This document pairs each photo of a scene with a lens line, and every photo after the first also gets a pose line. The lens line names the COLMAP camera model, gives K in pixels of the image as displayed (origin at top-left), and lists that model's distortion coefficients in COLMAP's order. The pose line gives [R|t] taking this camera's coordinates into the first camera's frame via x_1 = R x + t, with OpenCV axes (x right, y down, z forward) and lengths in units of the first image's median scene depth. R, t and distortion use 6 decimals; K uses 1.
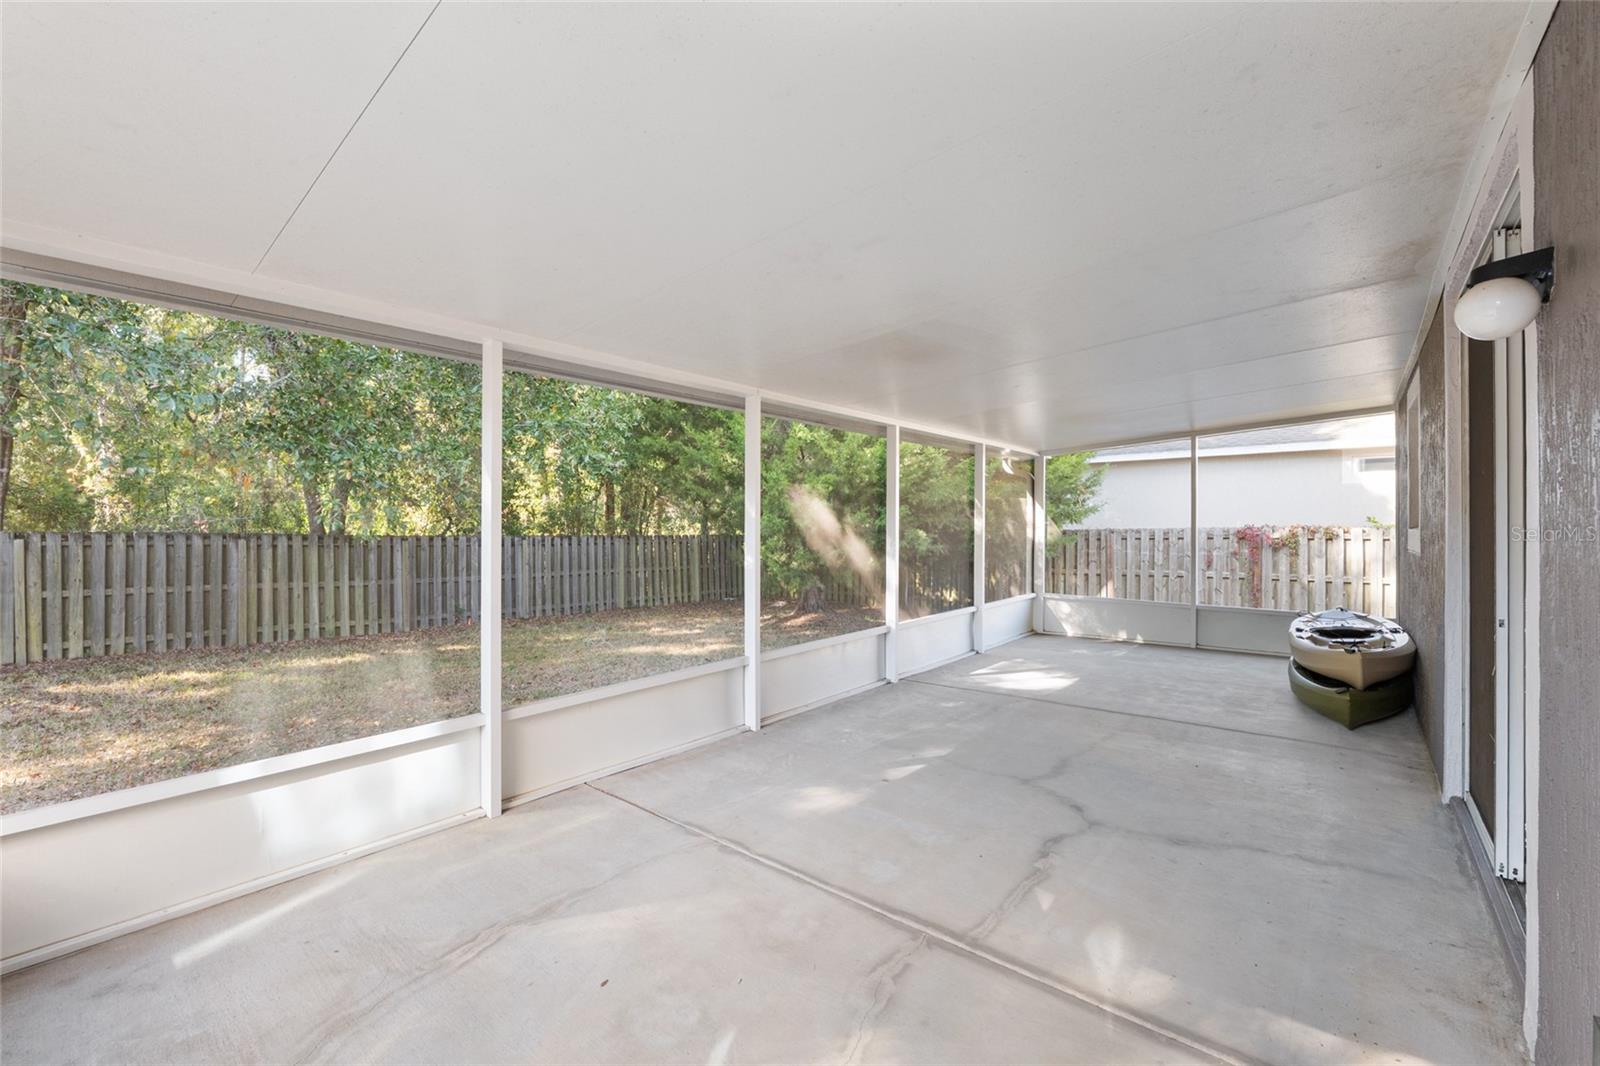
lens RADIAL K [[656.4, 0, 794.8], [0, 656.4, 530.4], [0, 0, 1]] dist [-0.011130, -0.000538]
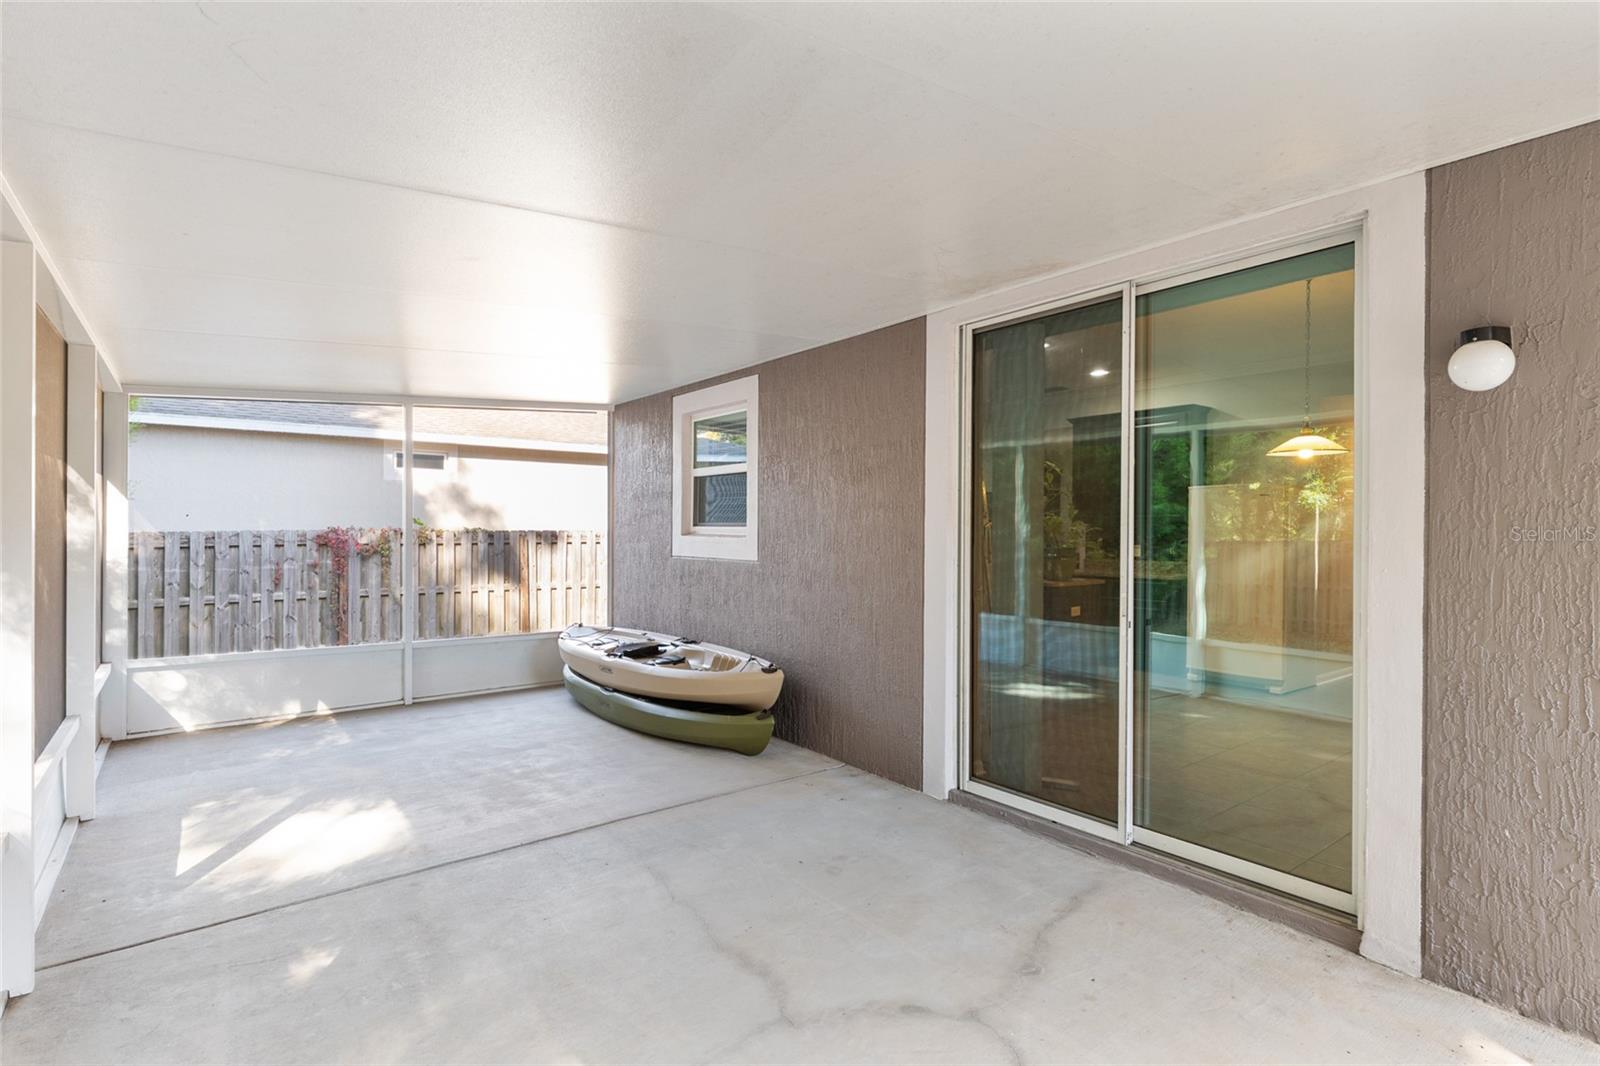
lens RADIAL K [[793.8, 0, 788.9], [0, 793.8, 530.0], [0, 0, 1]] dist [-0.000383, 0.000830]
pose [[0.217531, -0.001318, 0.976053, -0.096818], [0.001986, 0.999998, 0.000907, -0.005136], [-0.976051, 0.001741, 0.217533, 0.303900]]
